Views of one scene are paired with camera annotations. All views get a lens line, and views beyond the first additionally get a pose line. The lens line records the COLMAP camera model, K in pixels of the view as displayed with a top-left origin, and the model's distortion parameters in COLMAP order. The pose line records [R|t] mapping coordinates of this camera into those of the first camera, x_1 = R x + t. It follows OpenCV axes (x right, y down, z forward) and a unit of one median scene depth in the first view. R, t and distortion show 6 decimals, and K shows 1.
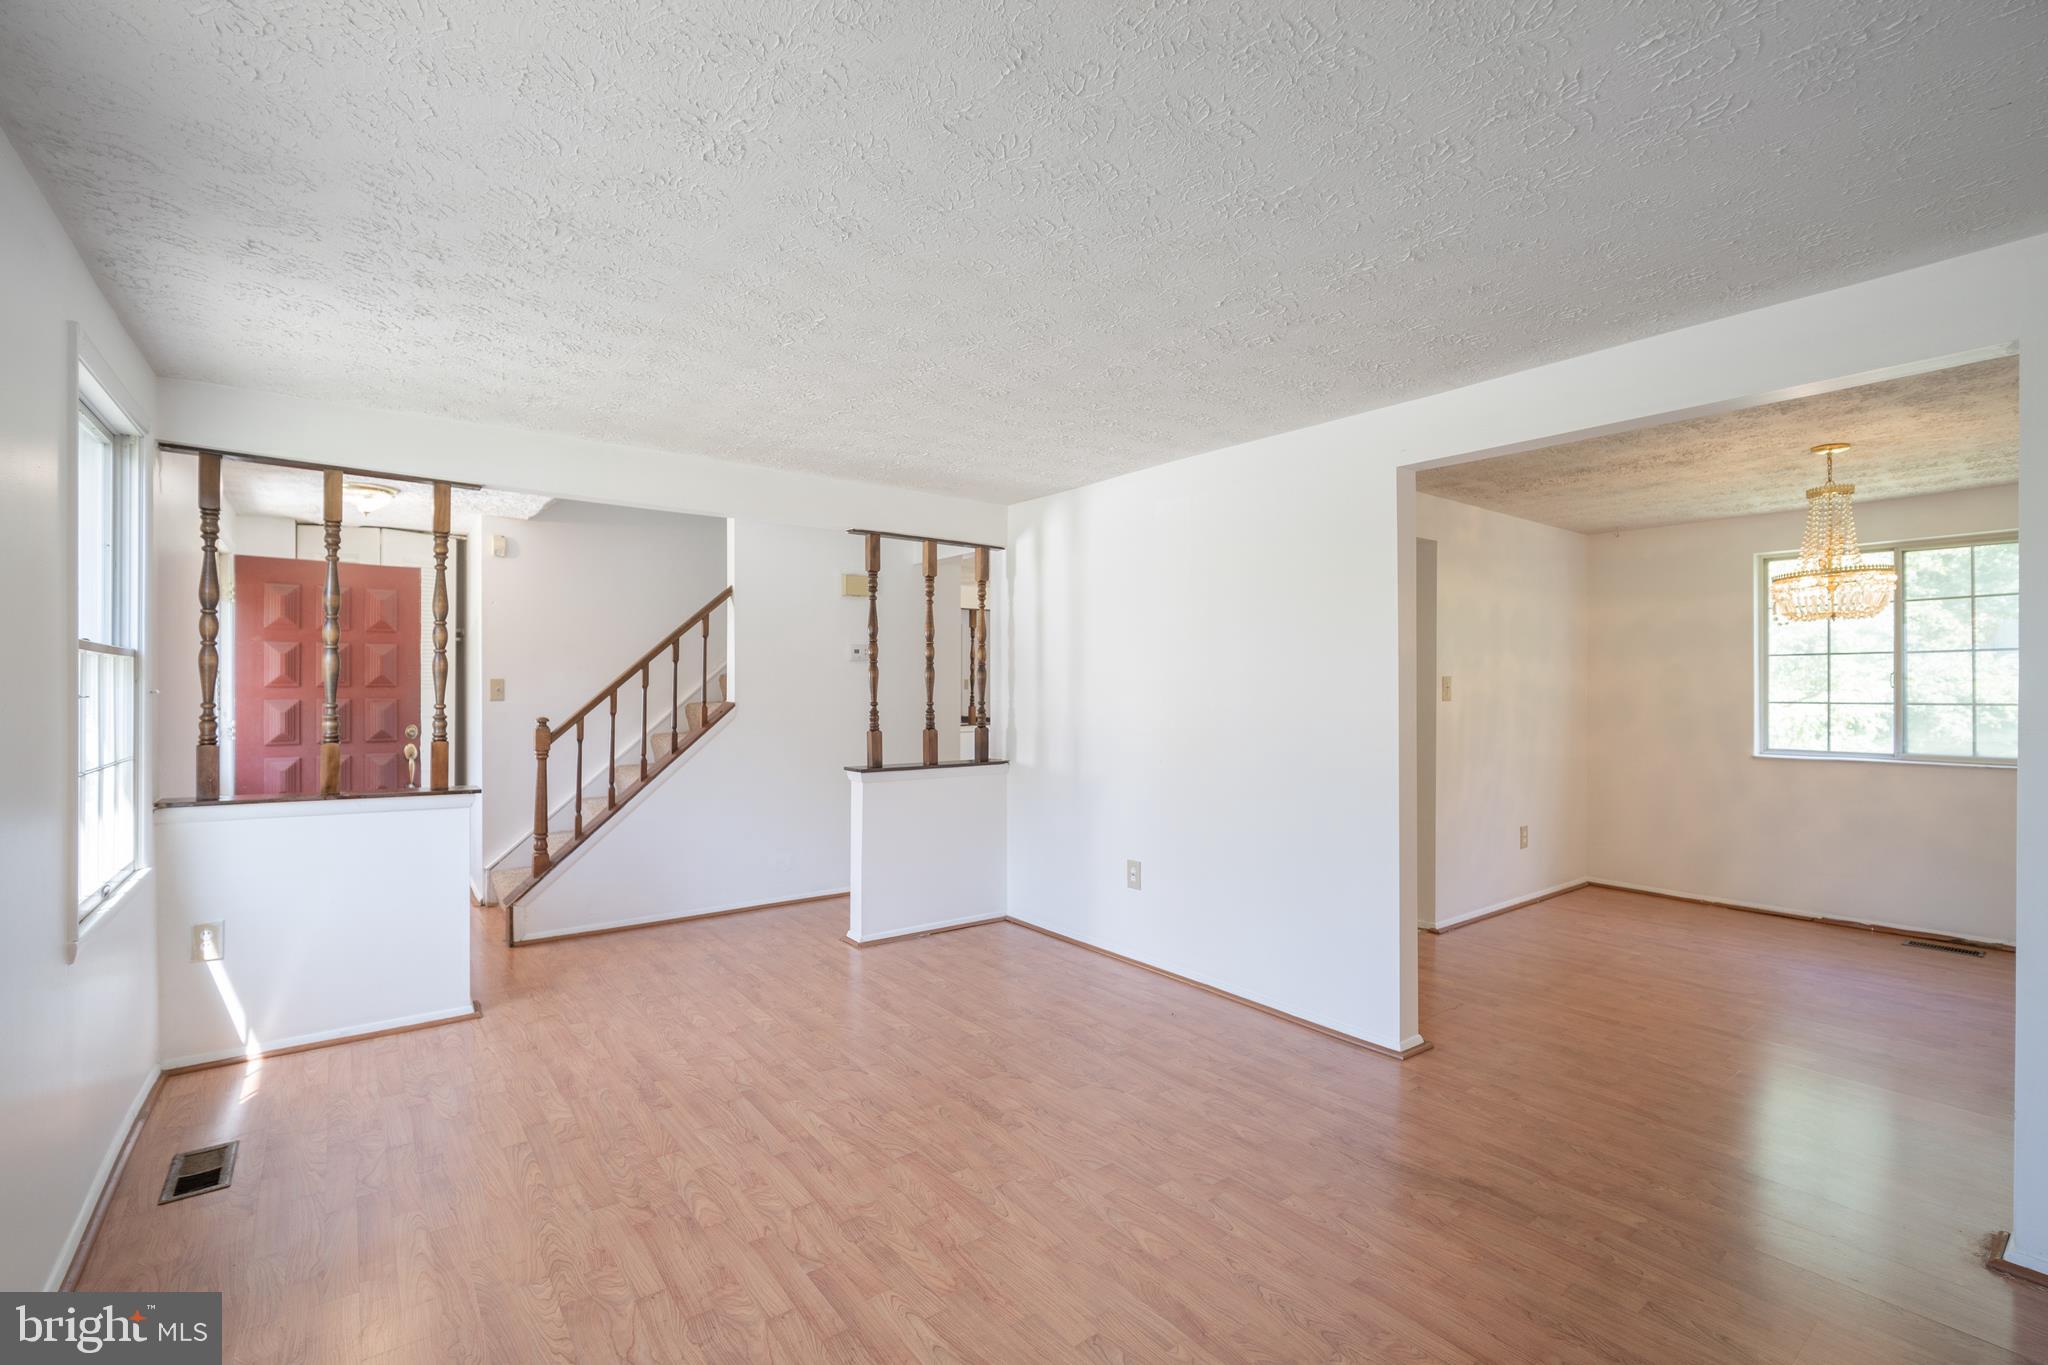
lens RADIAL K [[893.5, 0, 1024.0], [0, 893.5, 682.5], [0, 0, 1]] dist [-0.010661, 0.000194]
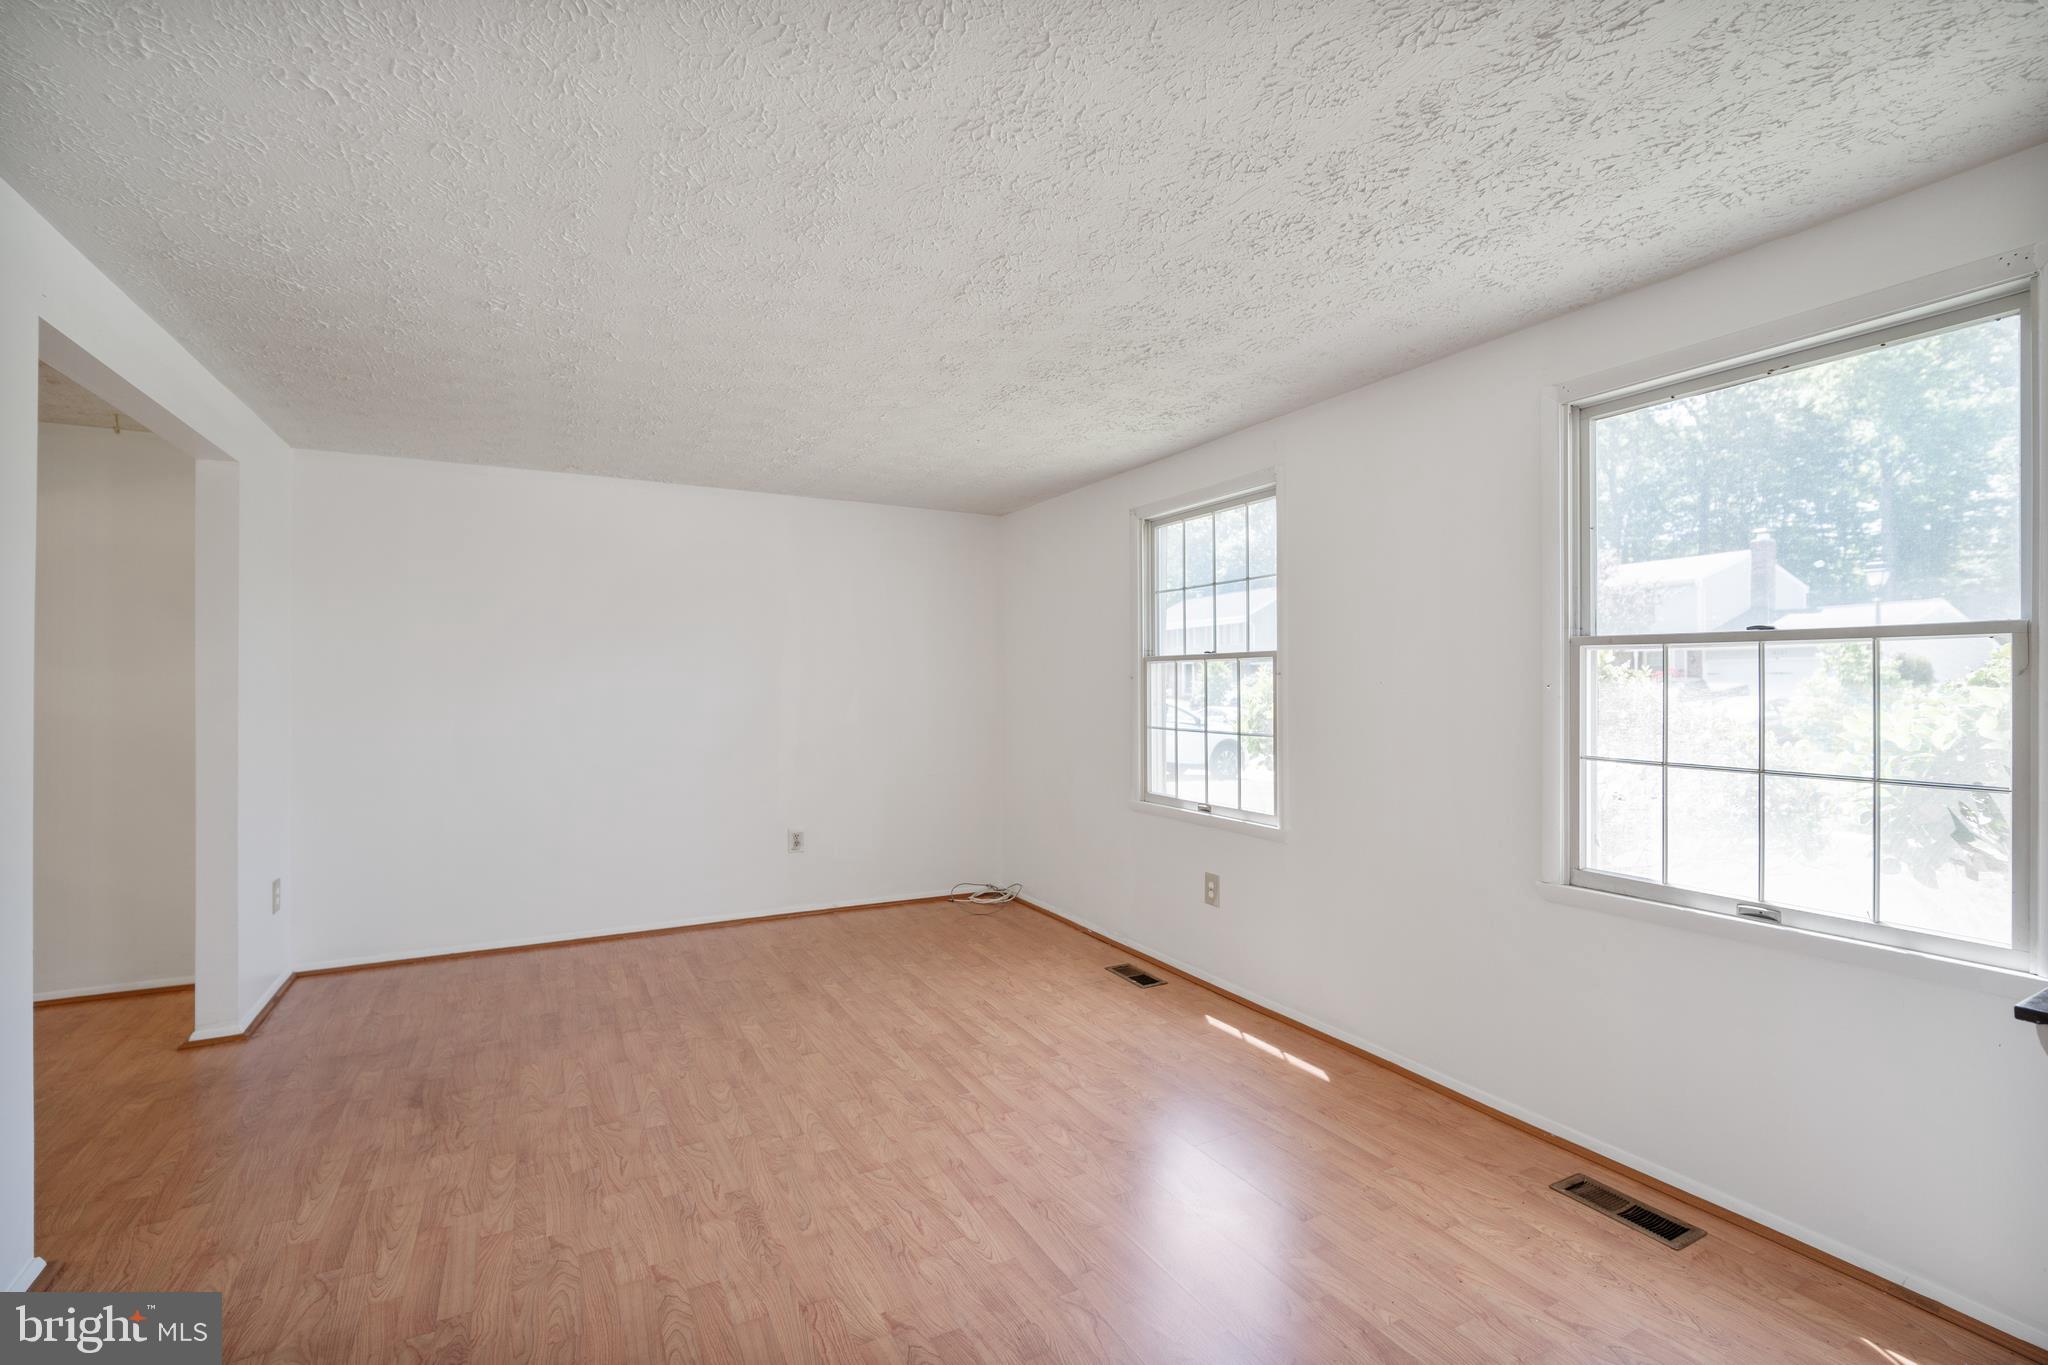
lens RADIAL K [[881.3, 0, 1024.0], [0, 881.3, 682.5], [0, 0, 1]] dist [-0.000552, -0.000009]
pose [[-0.987953, -0.002790, 0.154730, -0.410862], [-0.003185, 0.999992, -0.002306, 0.010481], [-0.154722, -0.002772, -0.987954, 1.791732]]
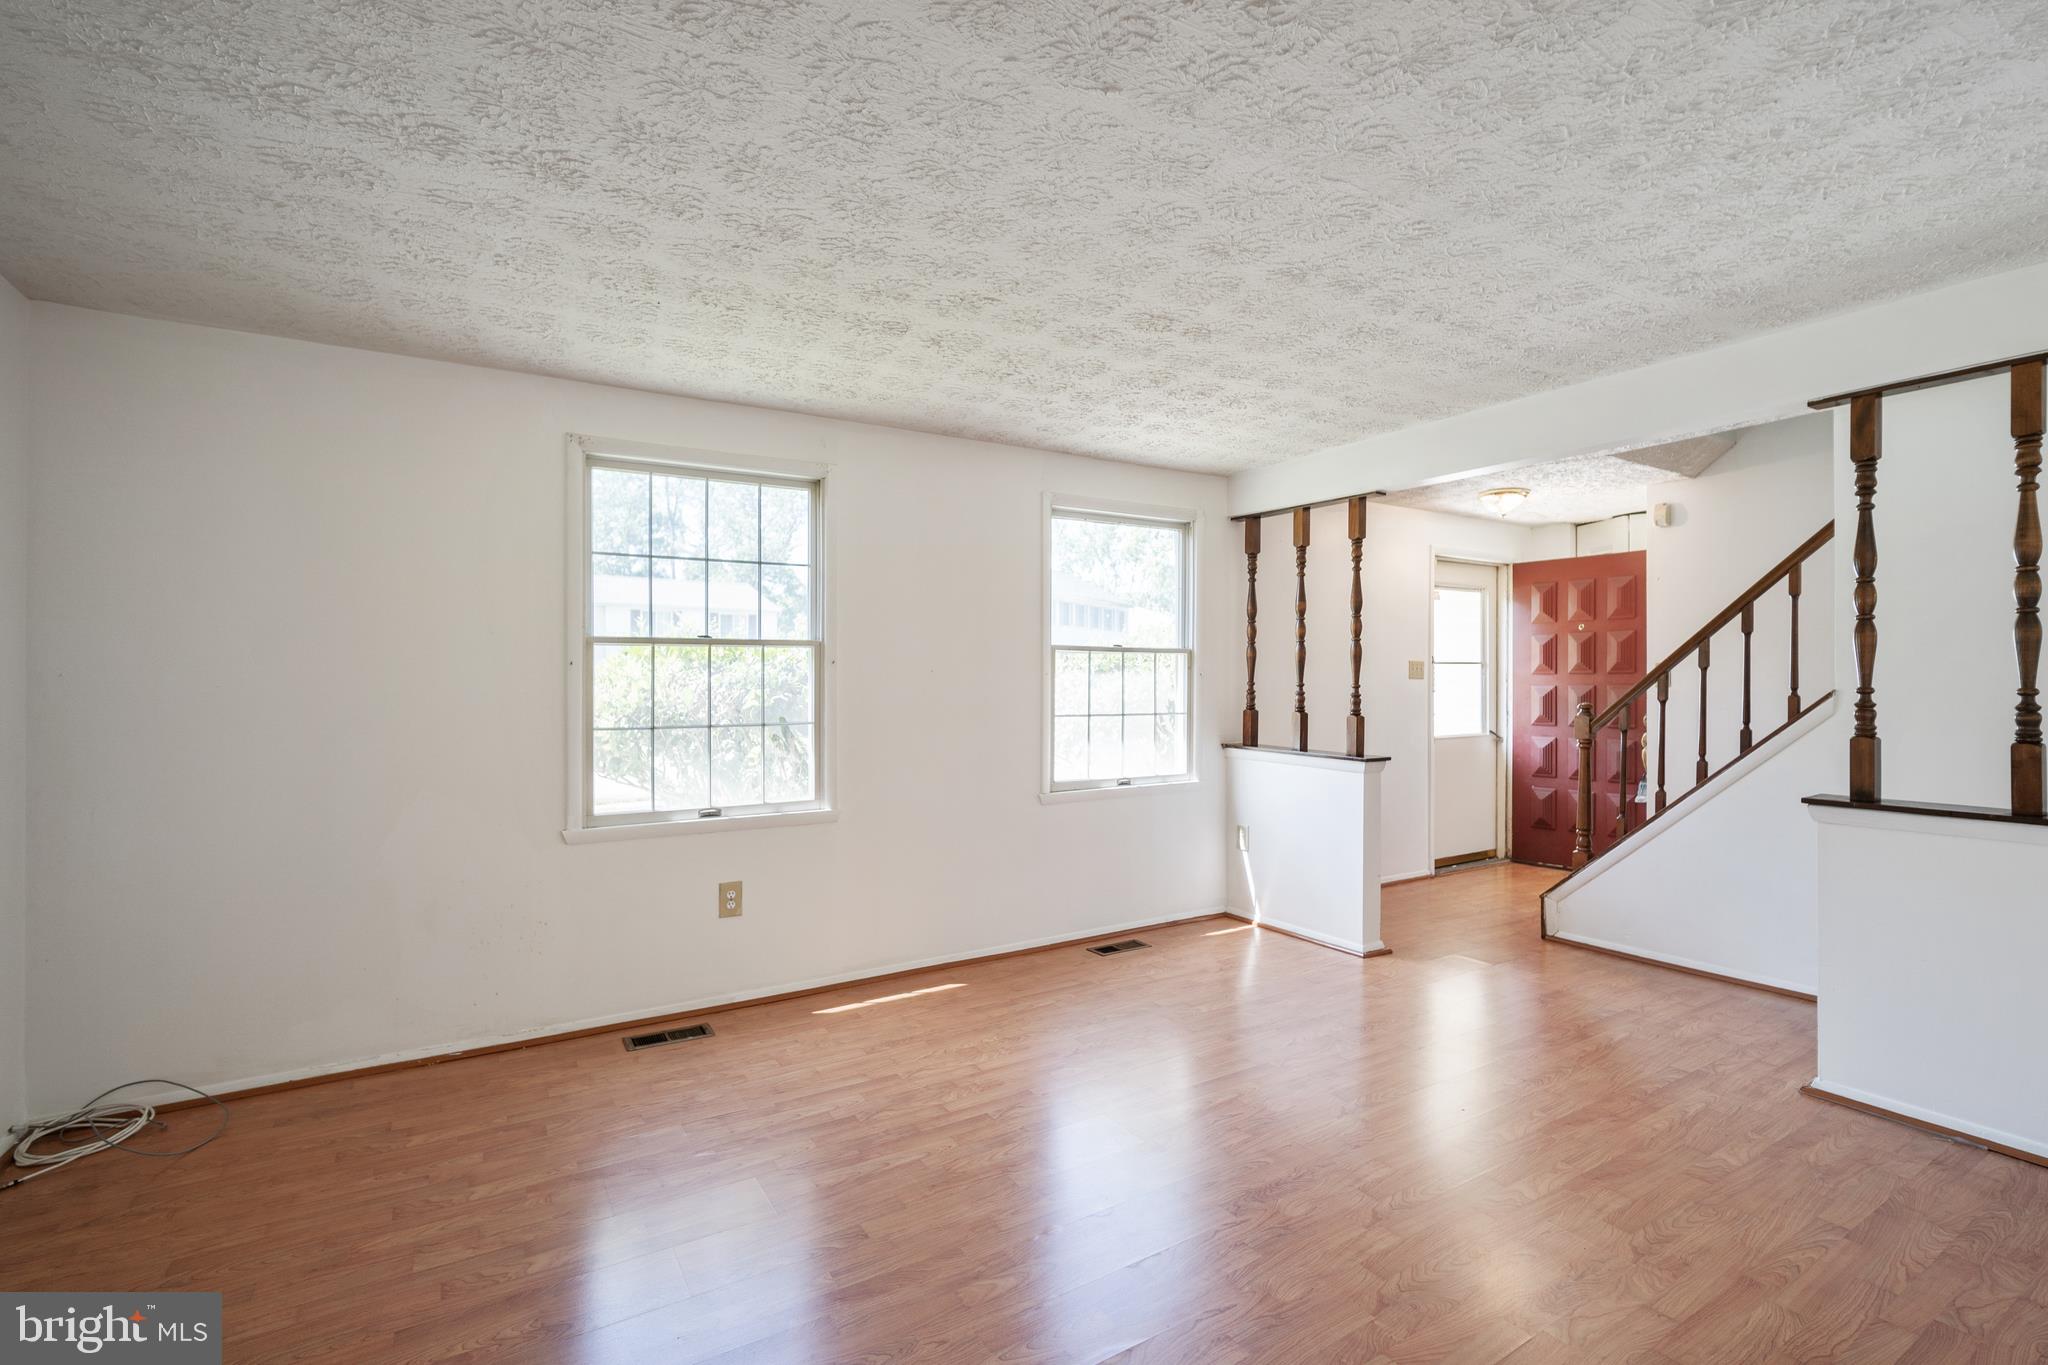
lens RADIAL K [[951.3, 0, 1022.2], [0, 951.3, 678.9], [0, 0, 1]] dist [-0.001627, -0.000272]
pose [[-0.102197, -0.005440, -0.994749, 0.857990], [0.005576, 0.999966, -0.006042, 0.028858], [0.994749, -0.006165, -0.102163, 0.901794]]
